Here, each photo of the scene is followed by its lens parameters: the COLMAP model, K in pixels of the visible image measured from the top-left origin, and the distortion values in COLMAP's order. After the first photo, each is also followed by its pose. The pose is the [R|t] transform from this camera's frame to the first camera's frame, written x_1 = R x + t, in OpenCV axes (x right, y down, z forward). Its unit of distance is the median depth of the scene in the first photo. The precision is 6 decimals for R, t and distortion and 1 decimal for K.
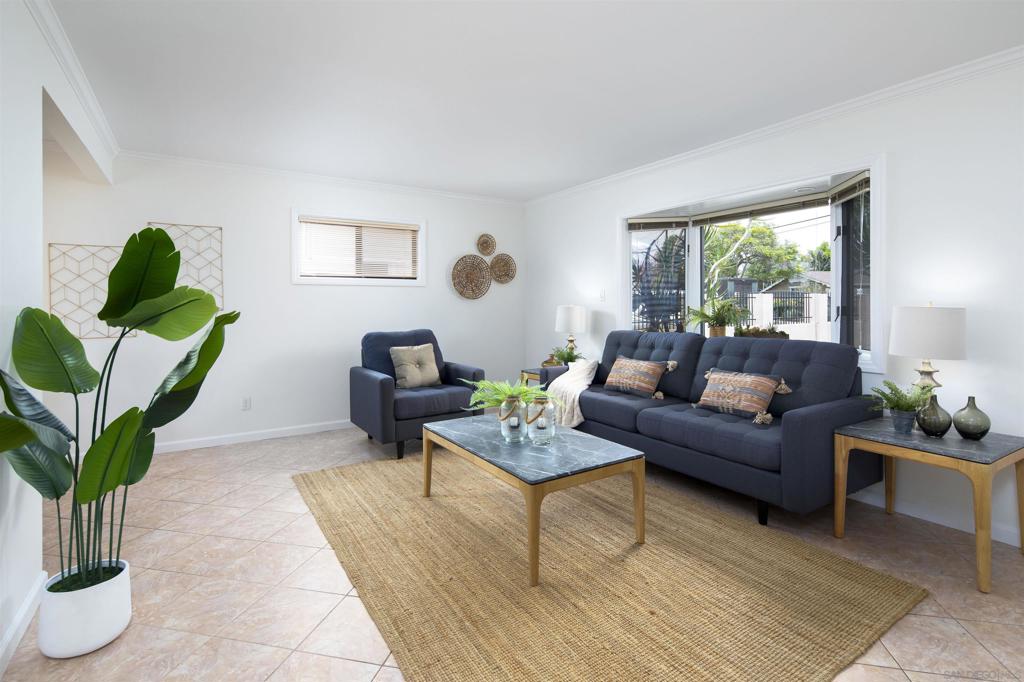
lens RADIAL K [[492.4, 0, 510.8], [0, 492.4, 304.0], [0, 0, 1]] dist [-0.002978, -0.000910]
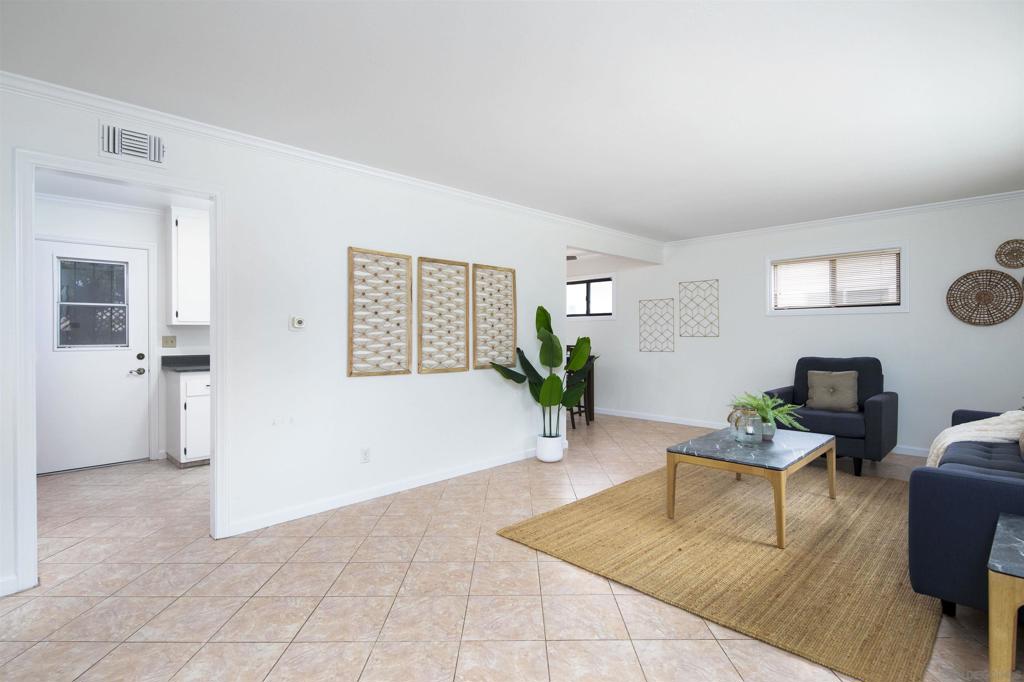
lens RADIAL K [[494.2, 0, 510.2], [0, 494.2, 332.3], [0, 0, 1]] dist [-0.000592, -0.000647]
pose [[0.205808, -0.003411, -0.978587, 0.837360], [0.002443, 0.999993, -0.002972, 0.003143], [0.978589, -0.001779, 0.205815, 0.122452]]
